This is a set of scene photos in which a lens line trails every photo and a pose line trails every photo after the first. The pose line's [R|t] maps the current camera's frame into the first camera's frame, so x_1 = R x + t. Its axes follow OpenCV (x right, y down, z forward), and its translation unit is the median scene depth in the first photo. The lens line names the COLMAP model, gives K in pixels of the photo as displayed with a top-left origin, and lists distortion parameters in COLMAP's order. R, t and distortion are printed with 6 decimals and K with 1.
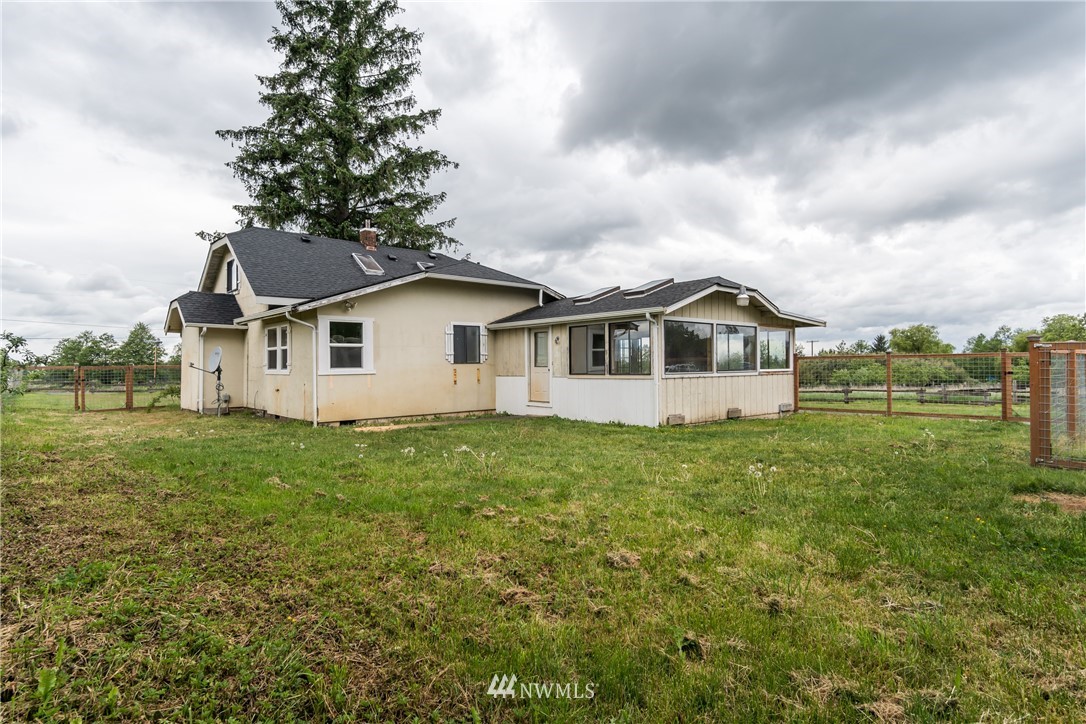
lens RADIAL K [[582.6, 0, 540.6], [0, 582.6, 362.3], [0, 0, 1]] dist [-0.008361, -0.000345]
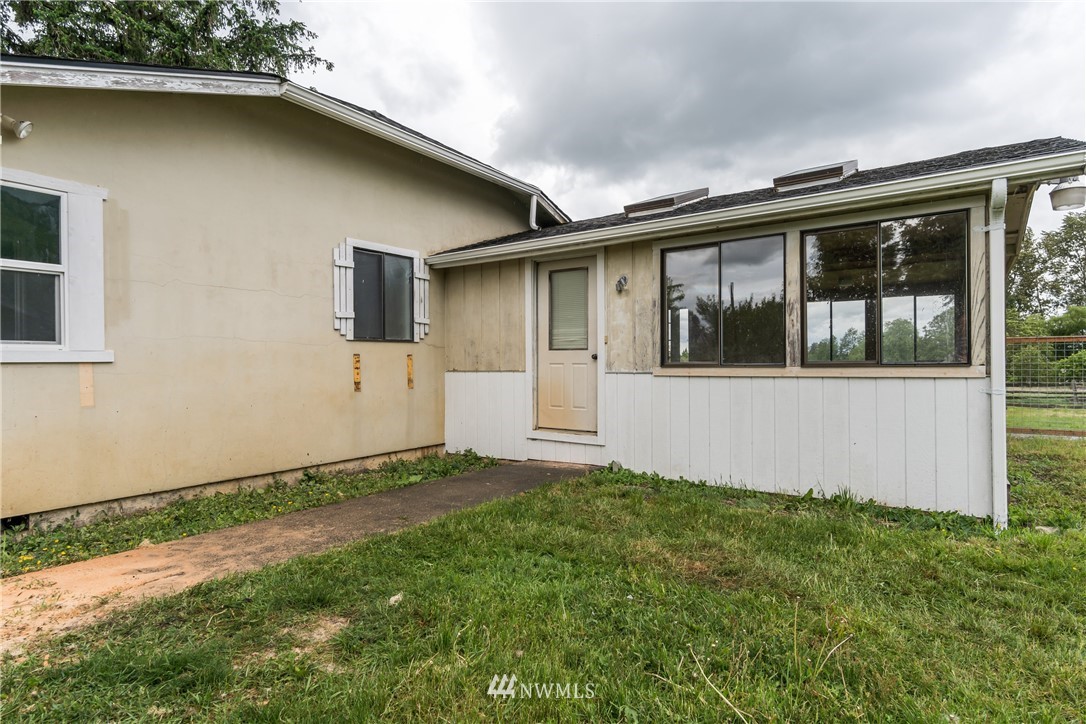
lens RADIAL K [[582.6, 0, 548.1], [0, 582.6, 366.3], [0, 0, 1]] dist [-0.008361, -0.000345]
pose [[0.972185, 0.004674, 0.234168, -0.111361], [-0.007269, 0.999921, 0.010217, 0.014985], [-0.234102, -0.011635, 0.972142, 0.565610]]
